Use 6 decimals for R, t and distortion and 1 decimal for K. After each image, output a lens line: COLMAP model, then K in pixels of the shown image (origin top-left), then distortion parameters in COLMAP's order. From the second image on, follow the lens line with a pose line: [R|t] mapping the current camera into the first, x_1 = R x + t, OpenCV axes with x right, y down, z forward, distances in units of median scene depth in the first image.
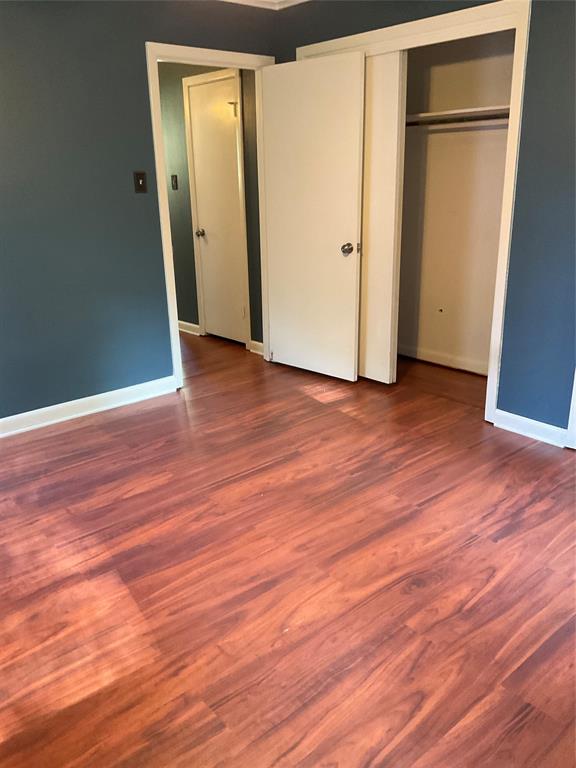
lens RADIAL K [[636.9, 0, 288.4], [0, 636.9, 385.1], [0, 0, 1]] dist [0.110342, -0.192716]
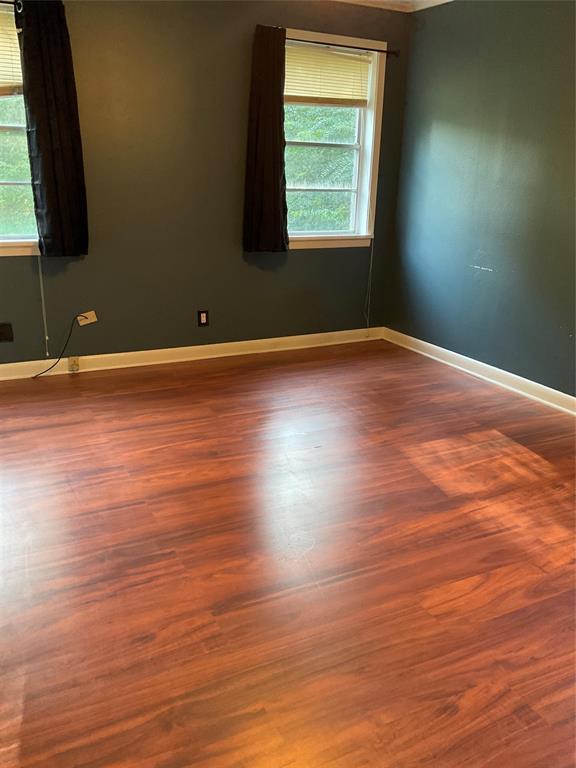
lens RADIAL K [[638.3, 0, 287.6], [0, 638.3, 384.0], [0, 0, 1]] dist [0.105460, -0.191995]
pose [[-0.970922, -0.082877, 0.224591, -0.231272], [0.066568, 0.807696, 0.585829, -0.568229], [-0.229954, 0.583745, -0.778693, 1.844455]]
